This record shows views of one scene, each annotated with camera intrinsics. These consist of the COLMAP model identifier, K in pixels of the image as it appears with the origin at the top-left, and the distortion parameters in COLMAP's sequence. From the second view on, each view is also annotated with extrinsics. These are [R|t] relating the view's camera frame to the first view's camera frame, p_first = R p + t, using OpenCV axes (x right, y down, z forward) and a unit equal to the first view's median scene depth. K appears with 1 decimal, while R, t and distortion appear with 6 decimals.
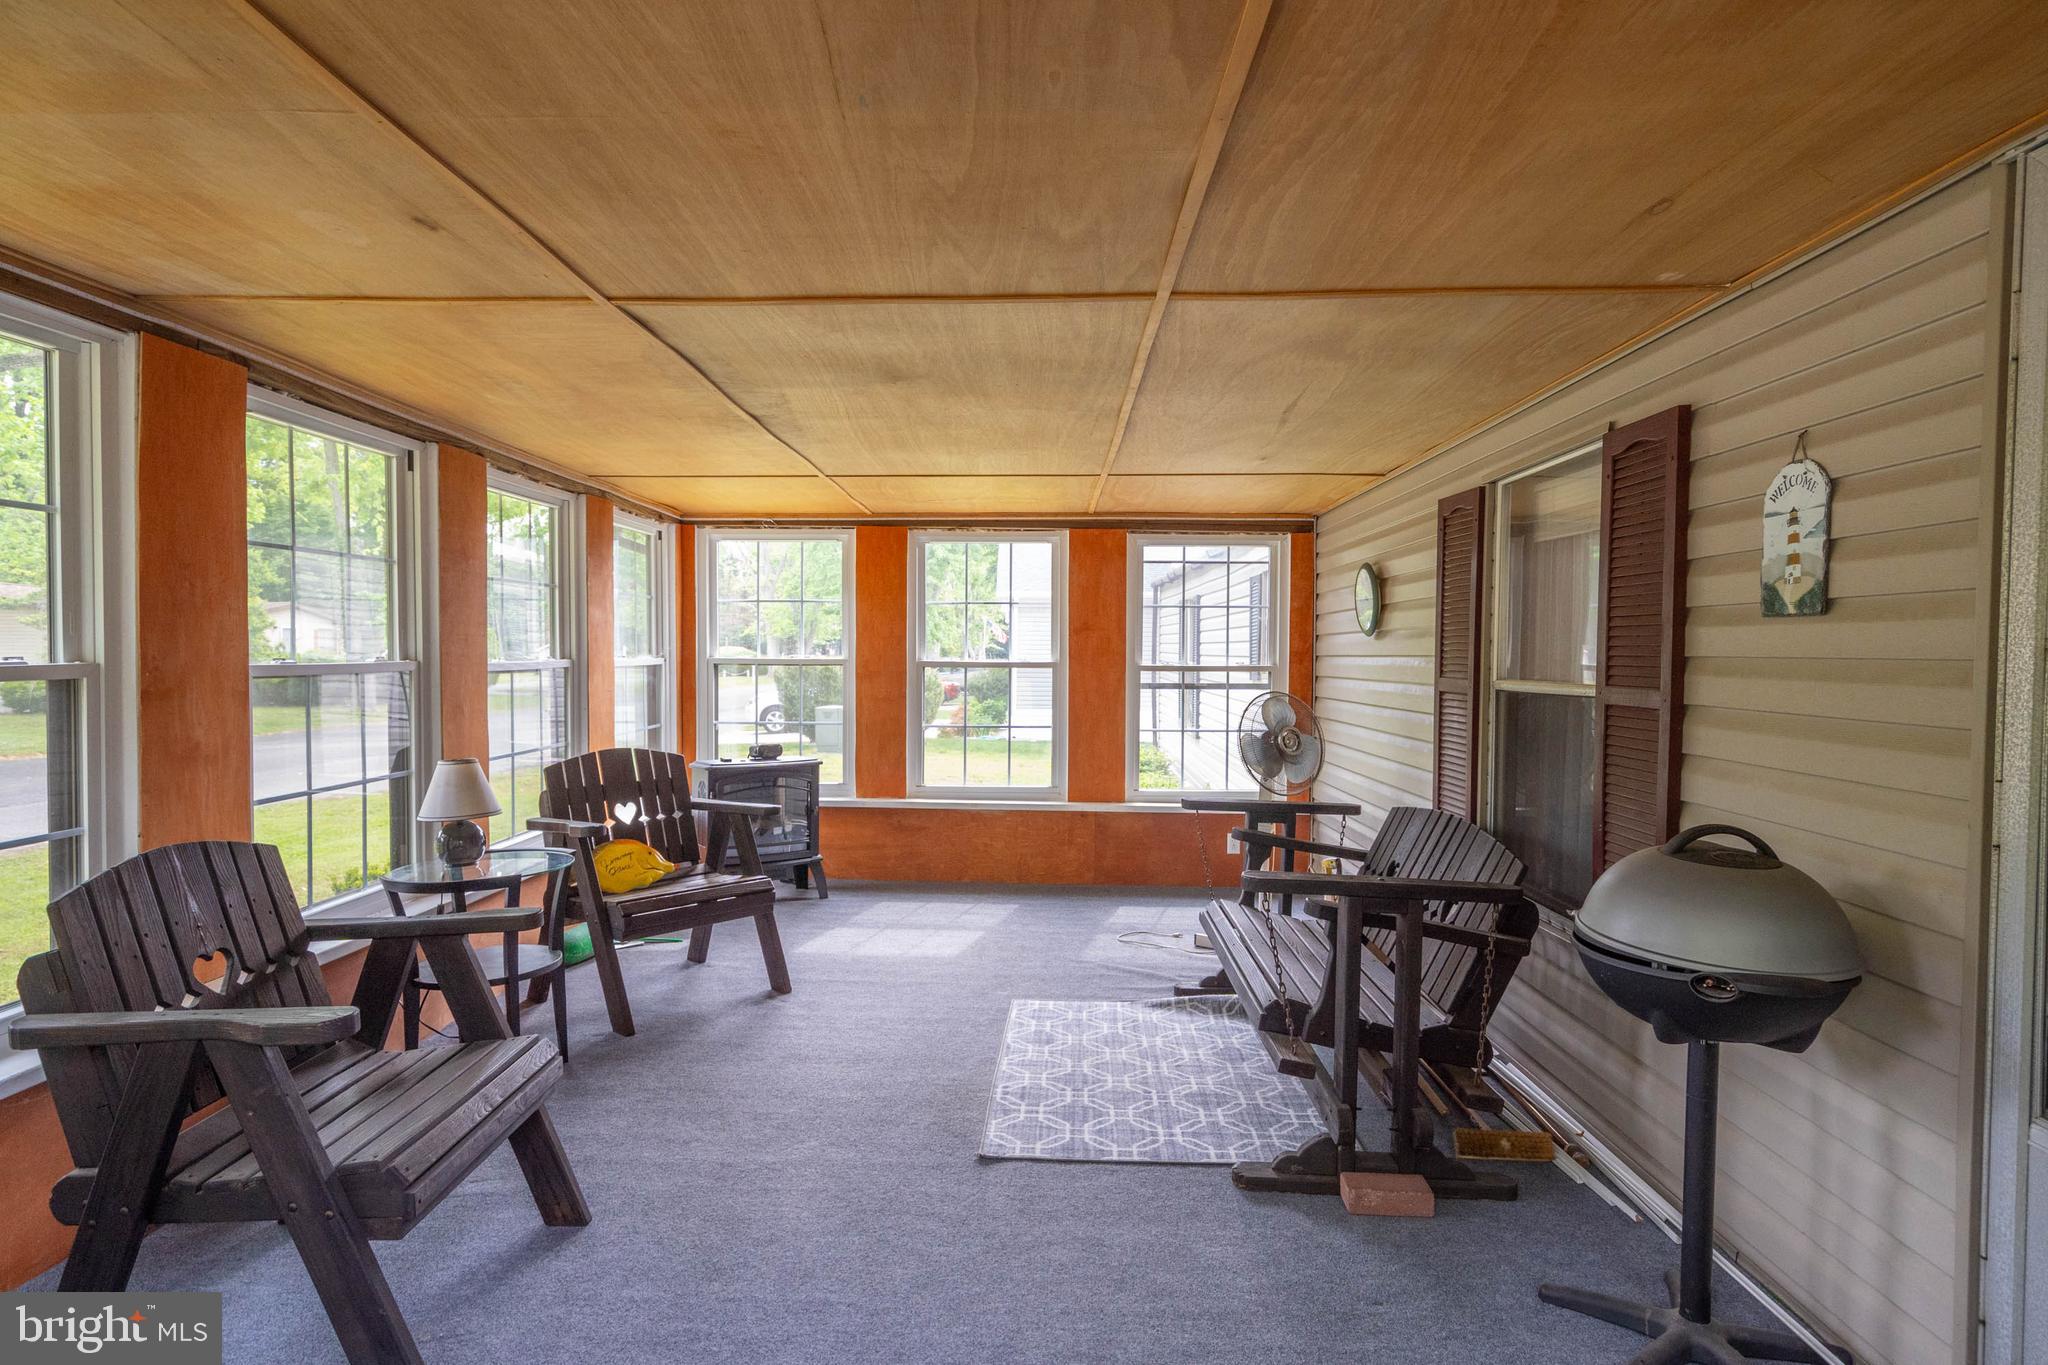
lens RADIAL K [[1114.4, 0, 1023.6], [0, 1114.4, 682.7], [0, 0, 1]] dist [0.005364, 0.005092]
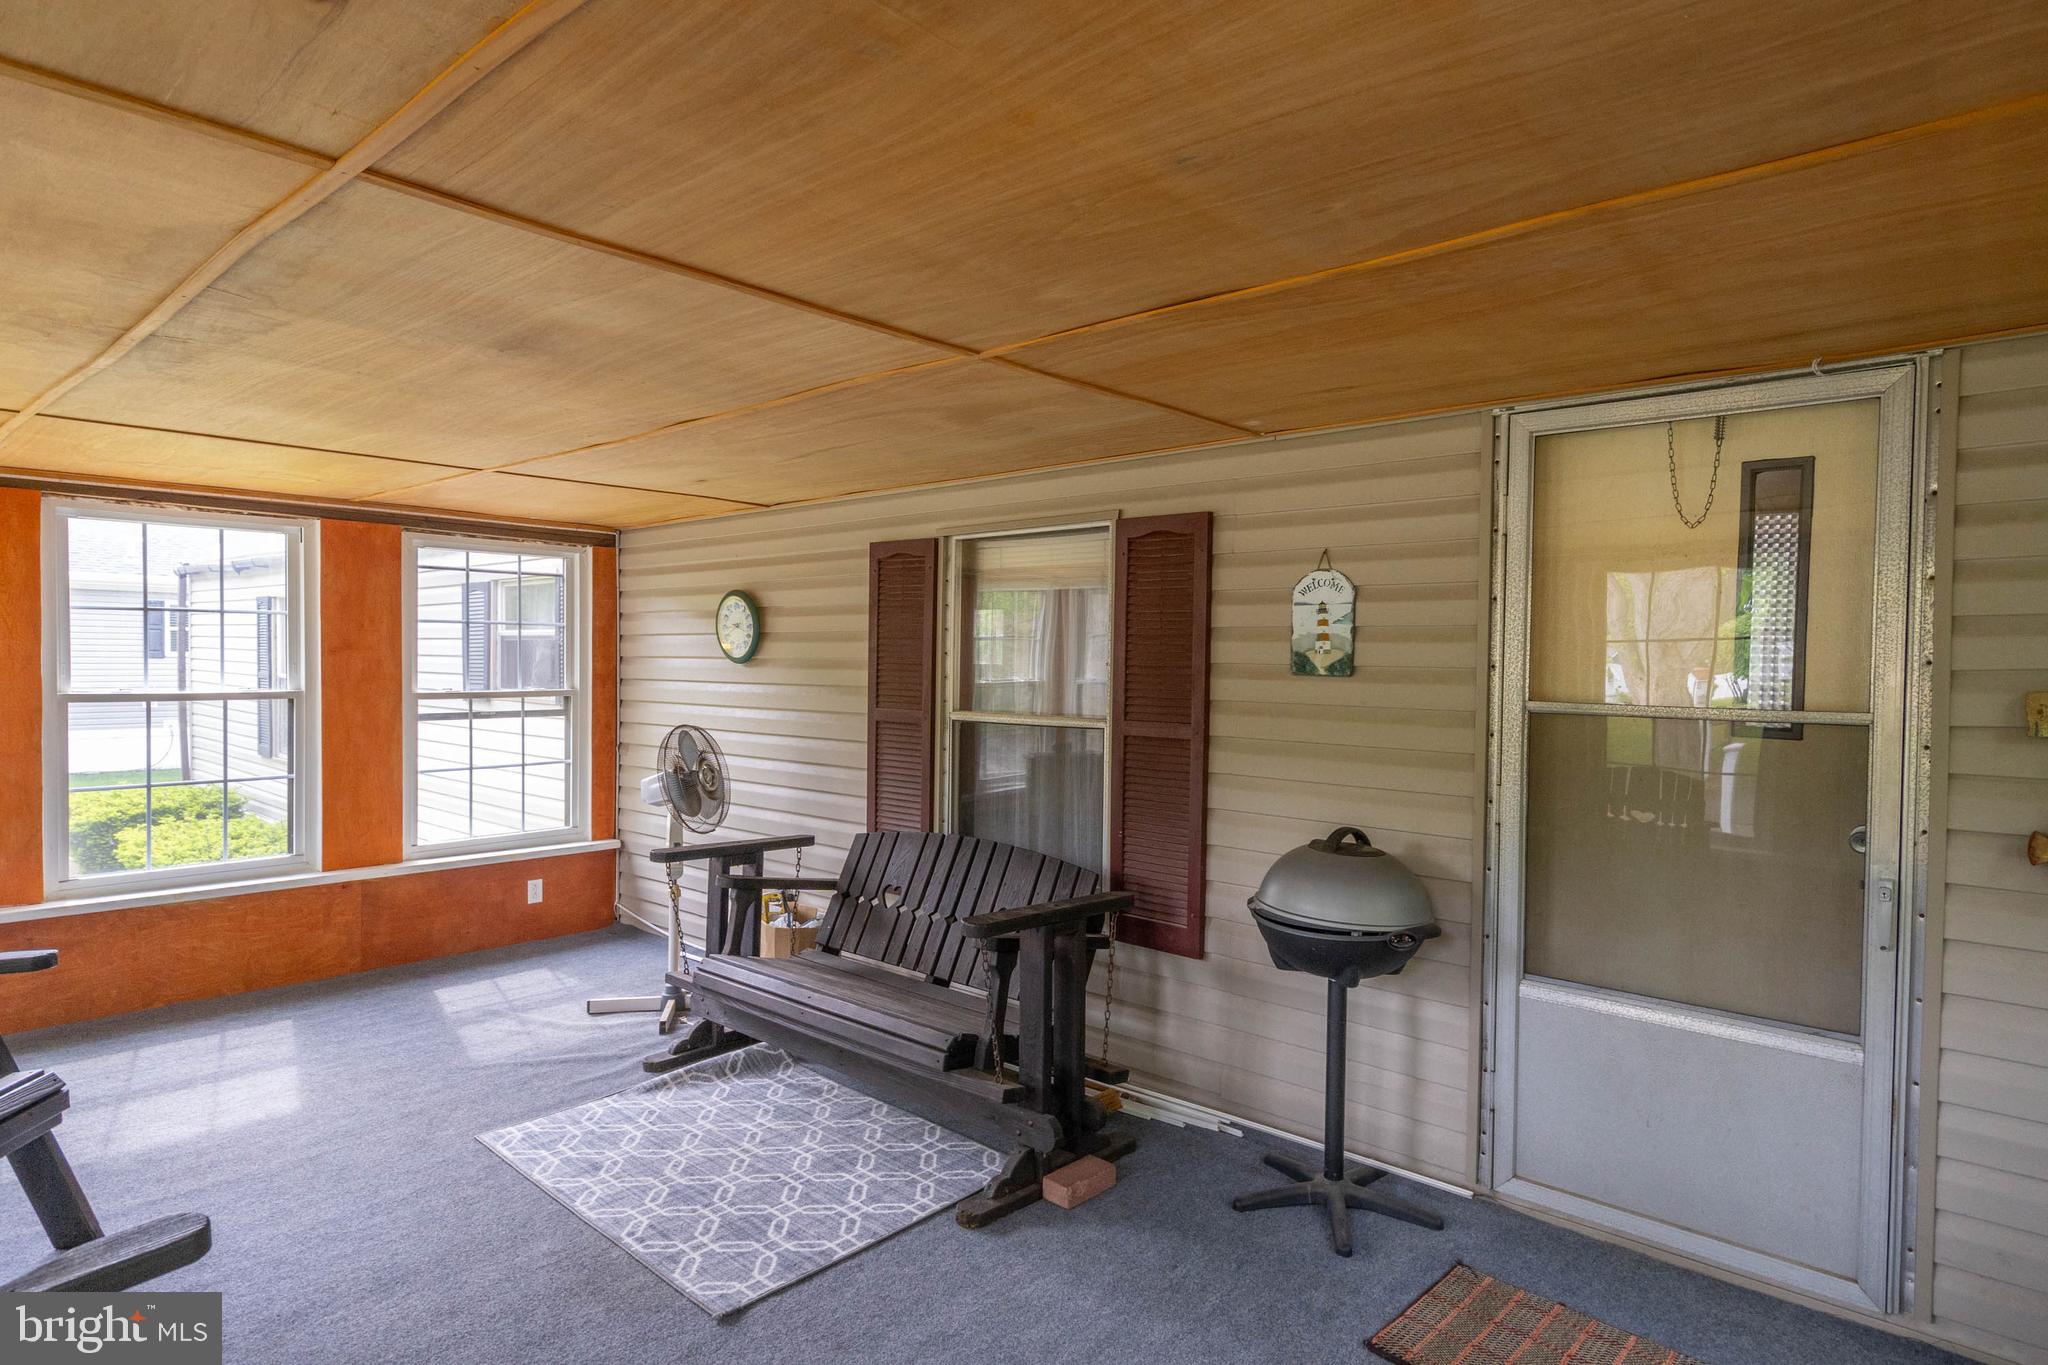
lens RADIAL K [[1114.4, 0, 1025.7], [0, 1114.4, 681.0], [0, 0, 1]] dist [0.005364, 0.005092]
pose [[0.643966, -0.015364, 0.764900, -0.521016], [0.014009, 0.999868, 0.008289, -0.055105], [-0.764926, 0.005378, 0.644095, 0.282296]]
